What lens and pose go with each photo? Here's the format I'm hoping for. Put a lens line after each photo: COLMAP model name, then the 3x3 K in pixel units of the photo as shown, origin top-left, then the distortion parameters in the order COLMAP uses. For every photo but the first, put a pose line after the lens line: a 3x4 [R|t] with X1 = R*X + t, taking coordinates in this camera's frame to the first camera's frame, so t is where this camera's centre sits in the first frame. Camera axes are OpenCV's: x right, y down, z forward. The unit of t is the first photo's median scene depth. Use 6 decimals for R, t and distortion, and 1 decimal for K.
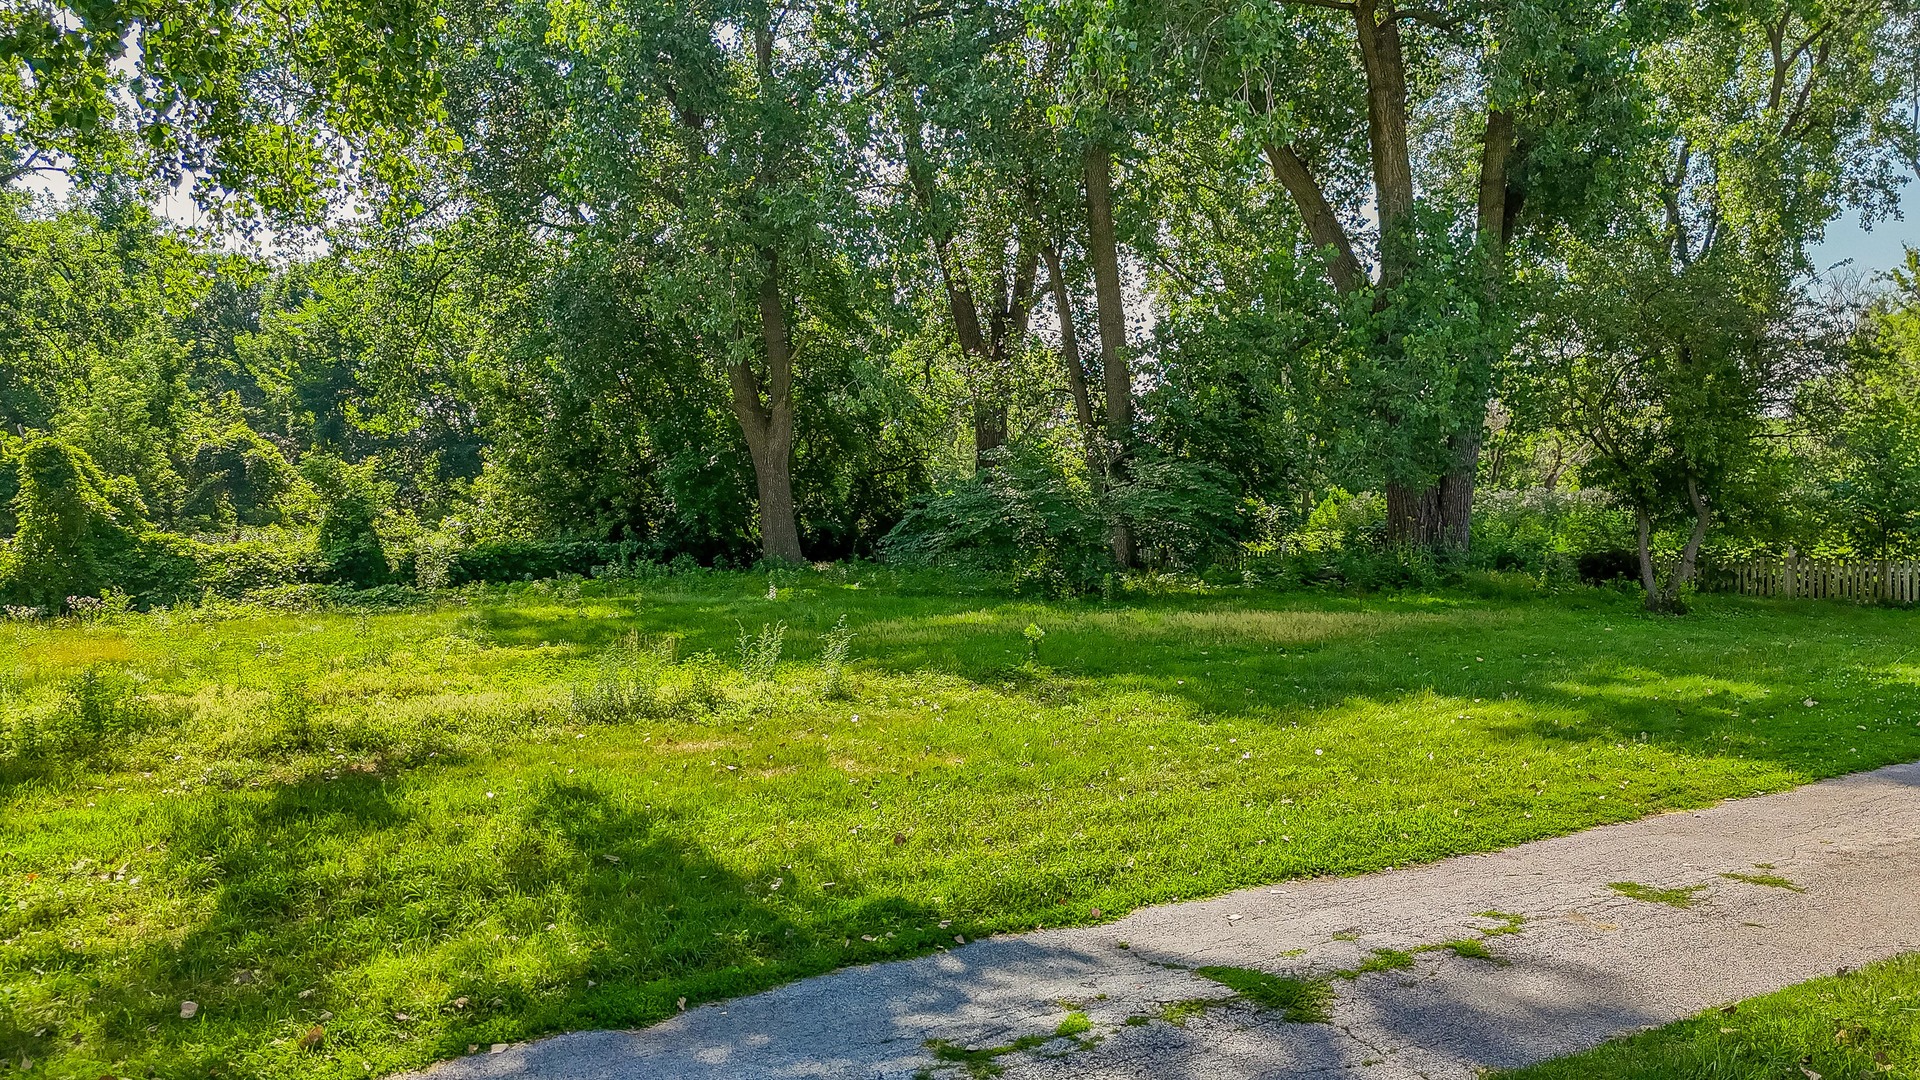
lens RADIAL K [[1449.4, 0, 960.0], [0, 1449.4, 540.0], [0, 0, 1]] dist [0.037694, -0.003052]
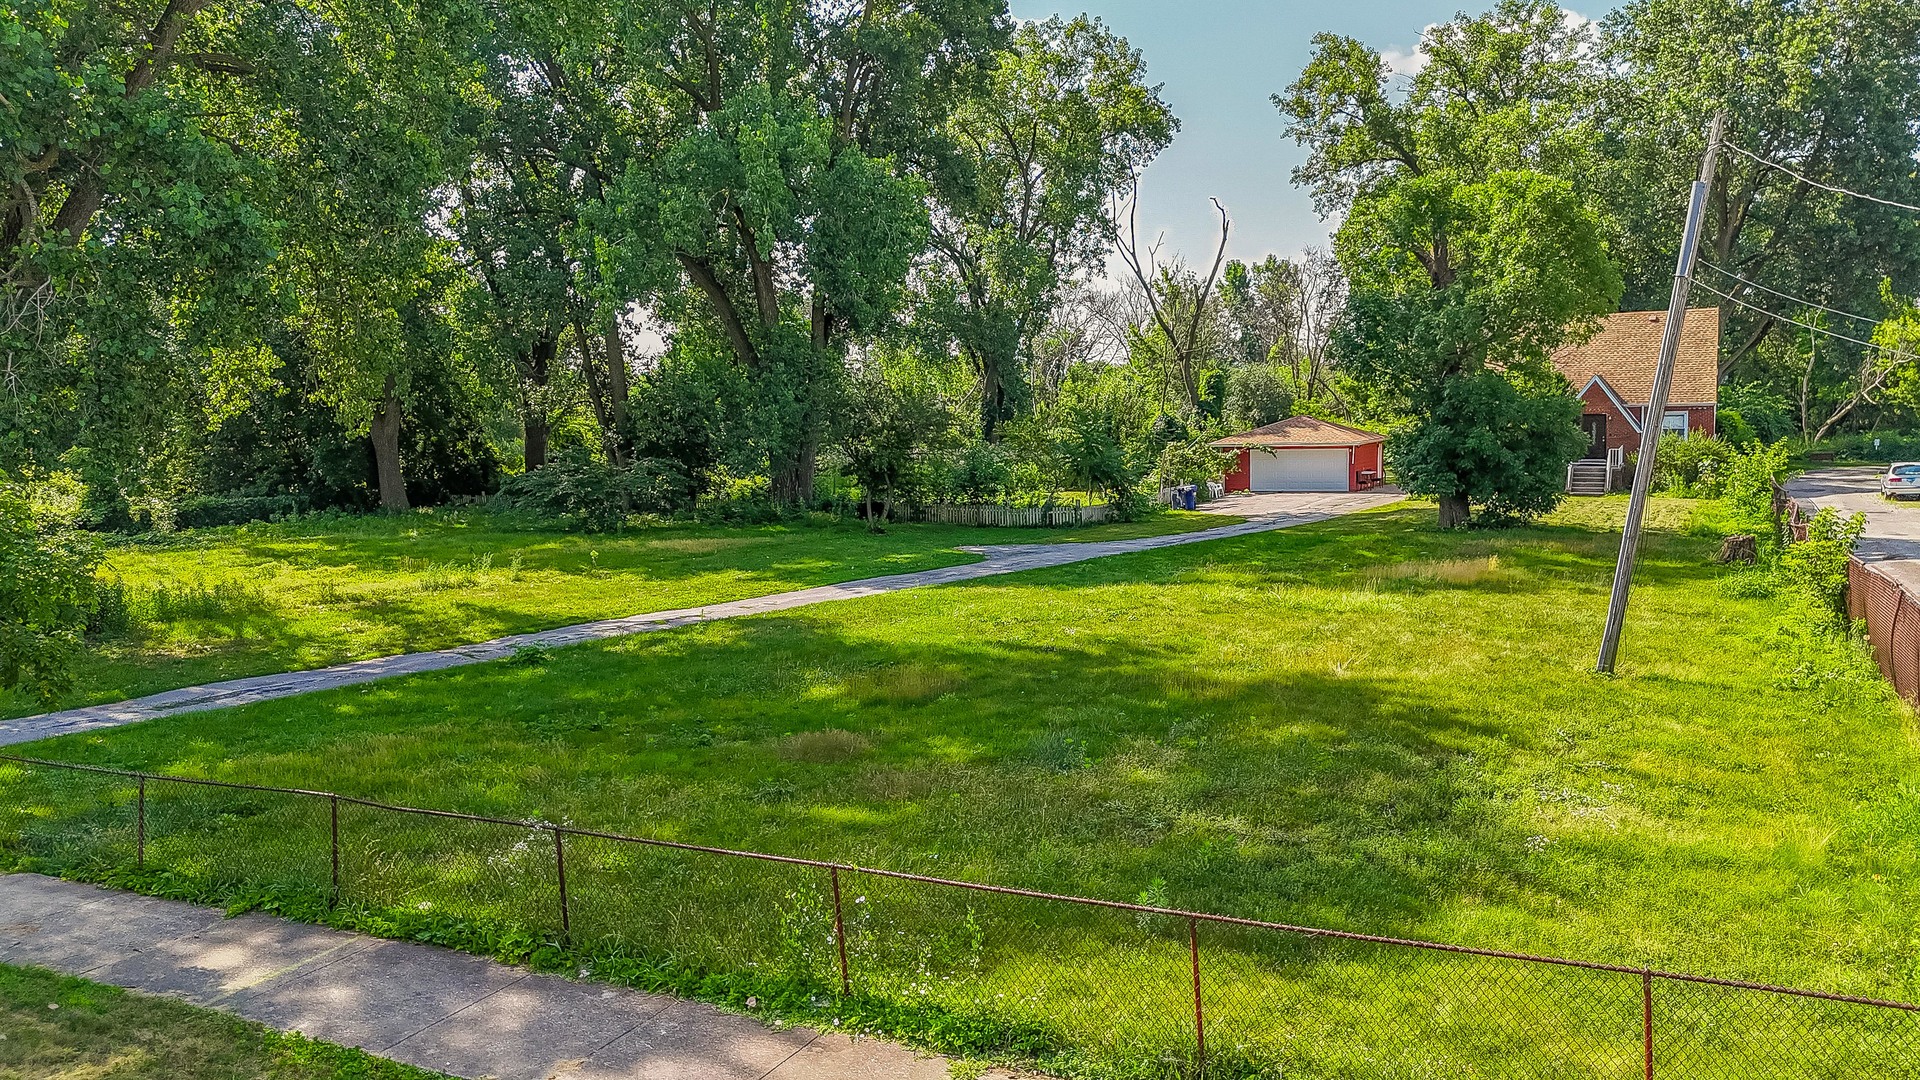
lens RADIAL K [[1374.5, 0, 950.3], [0, 1374.5, 583.1], [0, 0, 1]] dist [0.010132, -0.000203]
pose [[0.942315, -0.039107, 0.332436, -0.076542], [0.006736, 0.995166, 0.097975, -0.056608], [-0.334660, -0.090084, 0.938023, -0.721292]]
